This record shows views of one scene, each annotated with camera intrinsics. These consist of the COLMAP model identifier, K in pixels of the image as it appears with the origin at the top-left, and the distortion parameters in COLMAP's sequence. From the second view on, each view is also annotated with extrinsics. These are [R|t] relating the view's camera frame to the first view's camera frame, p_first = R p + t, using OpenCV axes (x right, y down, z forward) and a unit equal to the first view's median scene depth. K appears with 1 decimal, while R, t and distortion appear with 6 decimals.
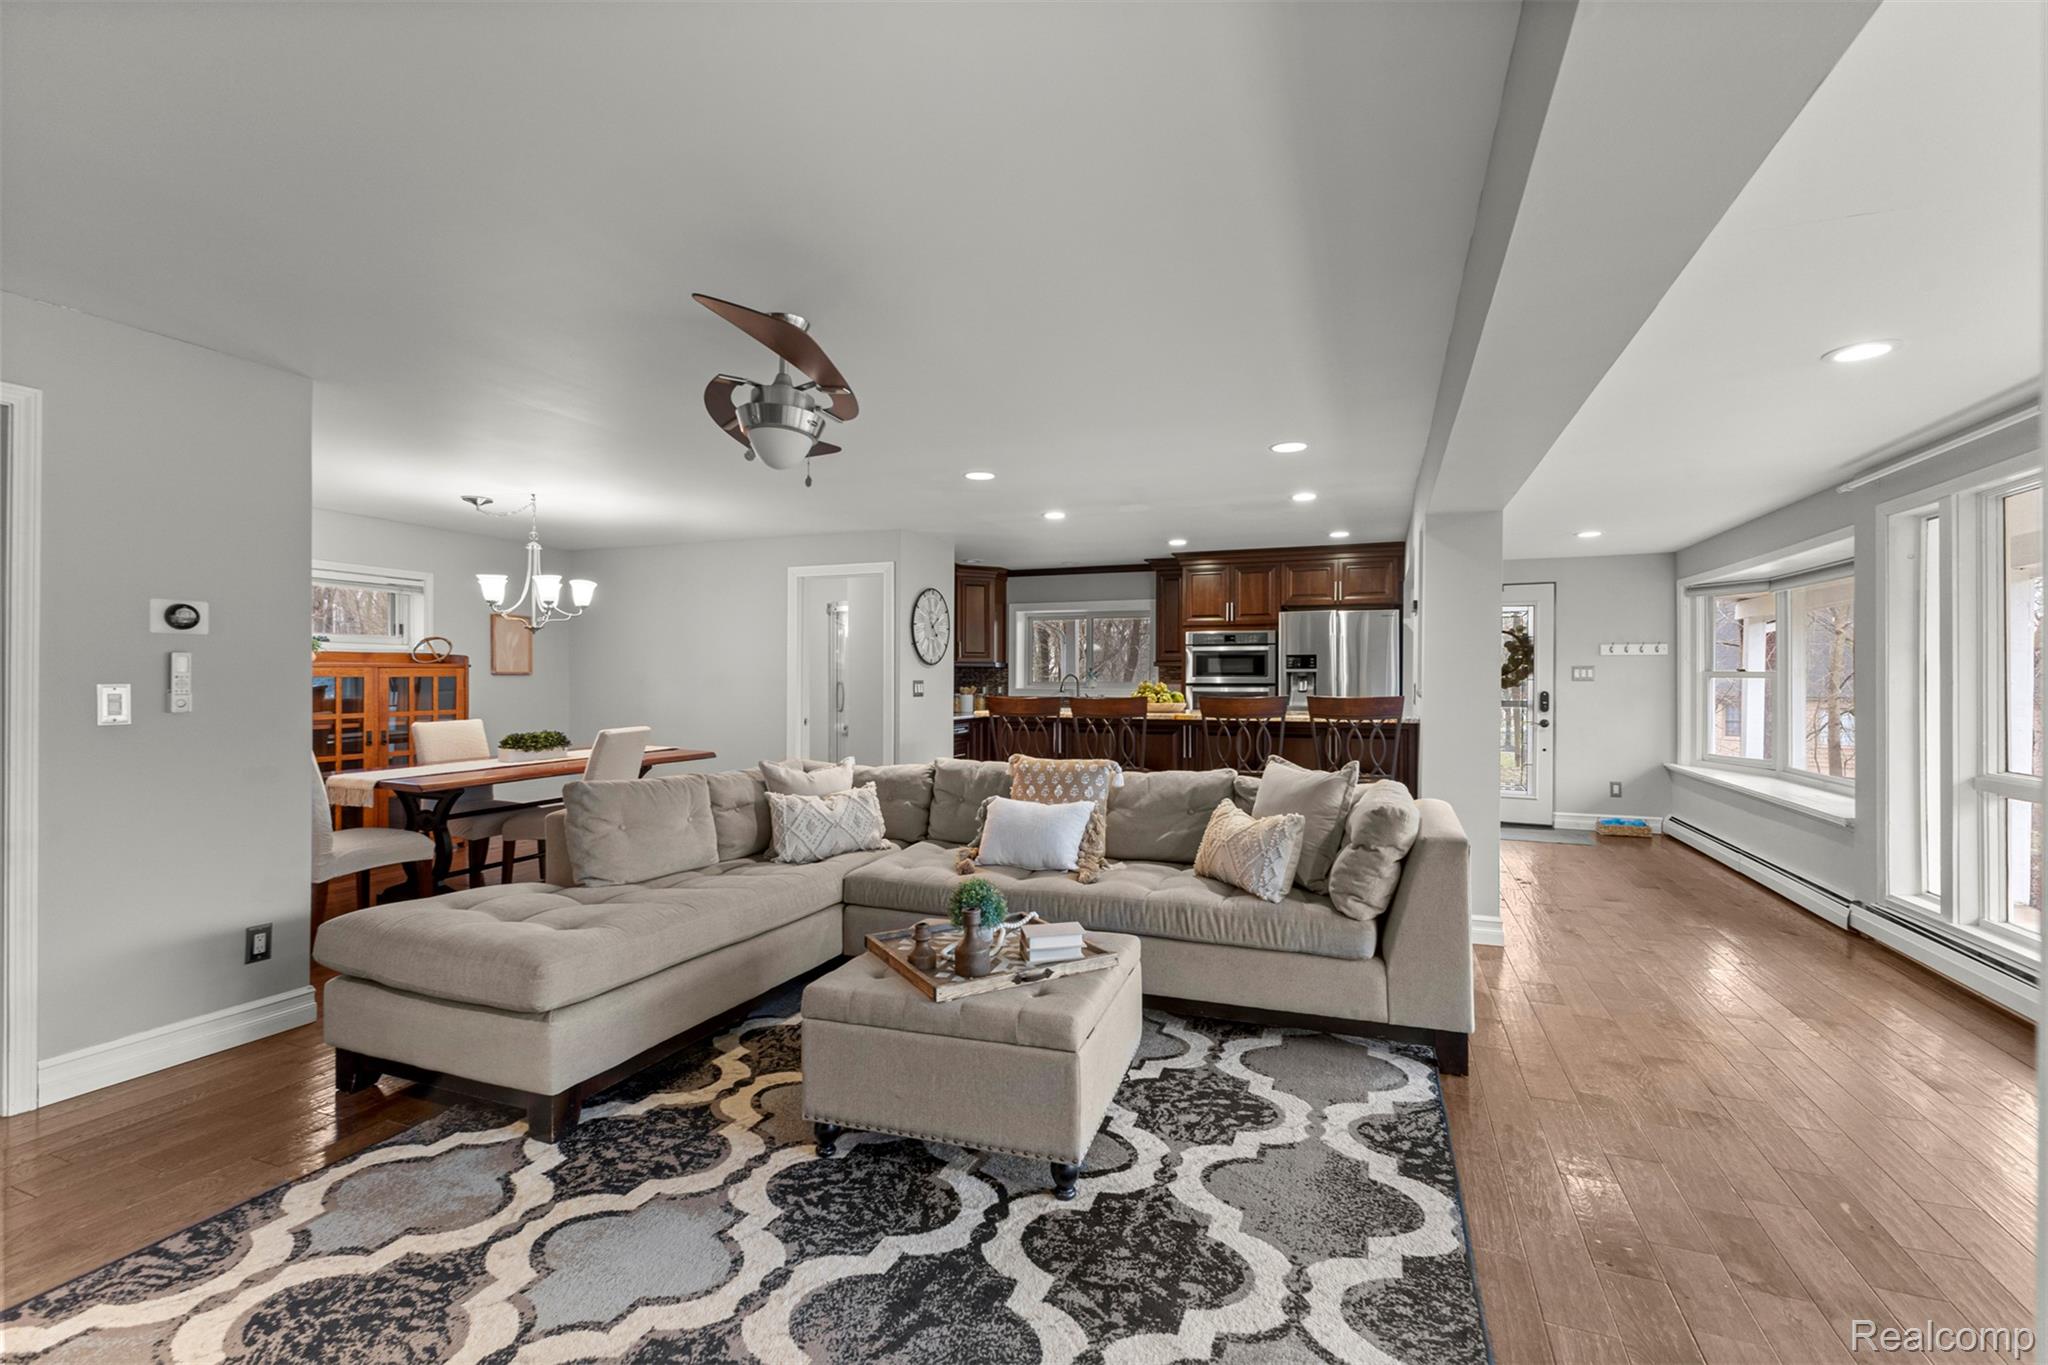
lens RADIAL K [[876.7, 0, 1024.0], [0, 876.7, 682.5], [0, 0, 1]] dist [0.007971, 0.000029]
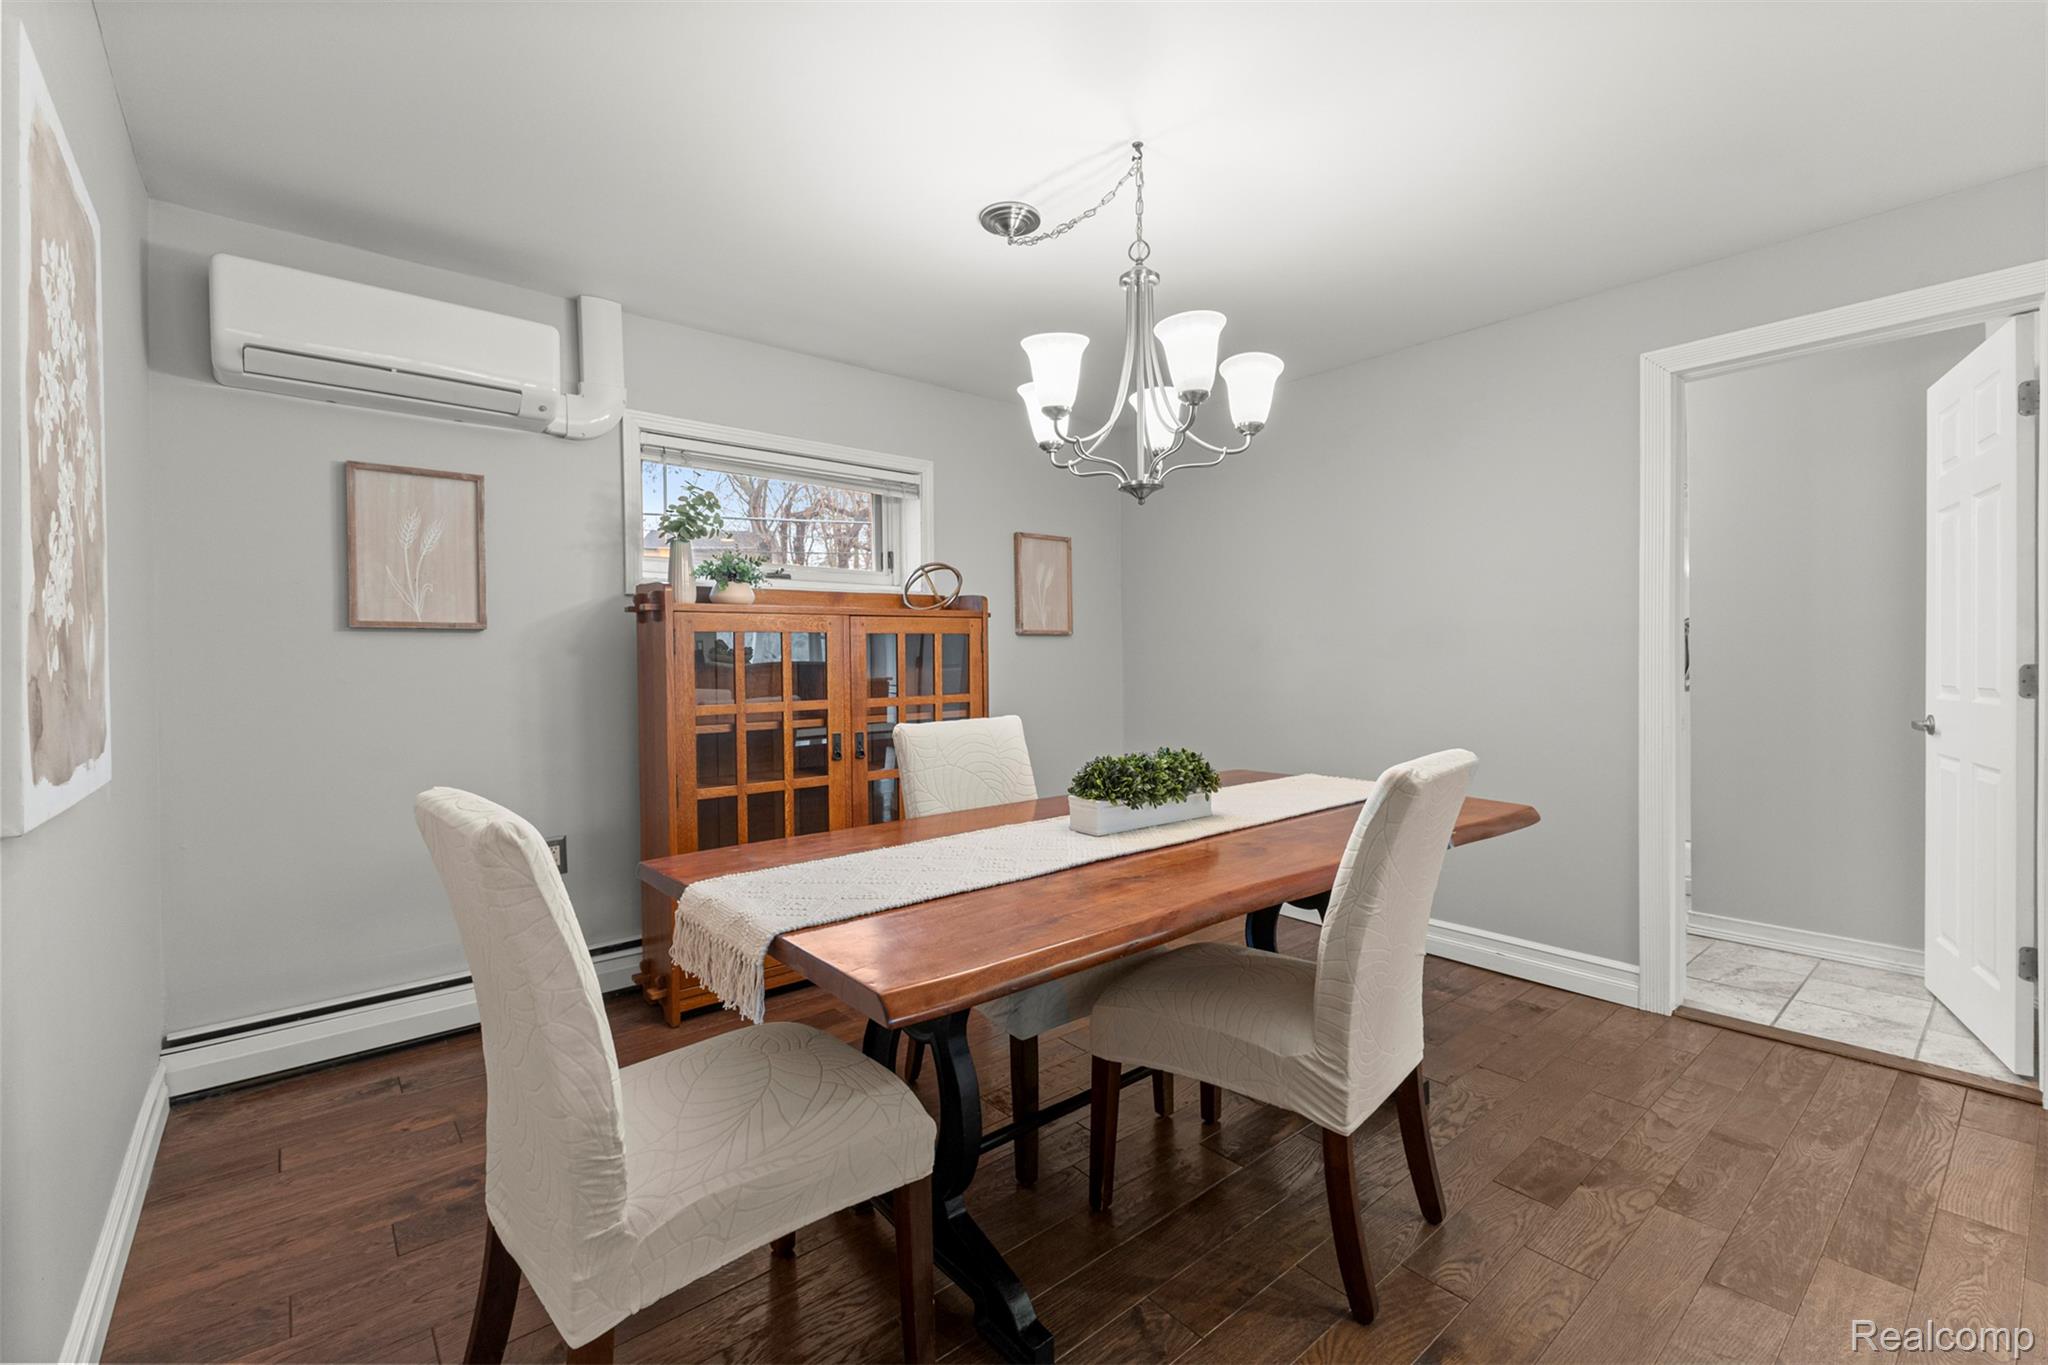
lens RADIAL K [[876.7, 0, 1024.0], [0, 876.7, 682.5], [0, 0, 1]] dist [0.007971, 0.000029]
pose [[0.878404, -0.001951, -0.477914, -0.381217], [0.010868, 0.999815, 0.015893, 0.016305], [0.477795, -0.019155, 0.878263, 0.576377]]
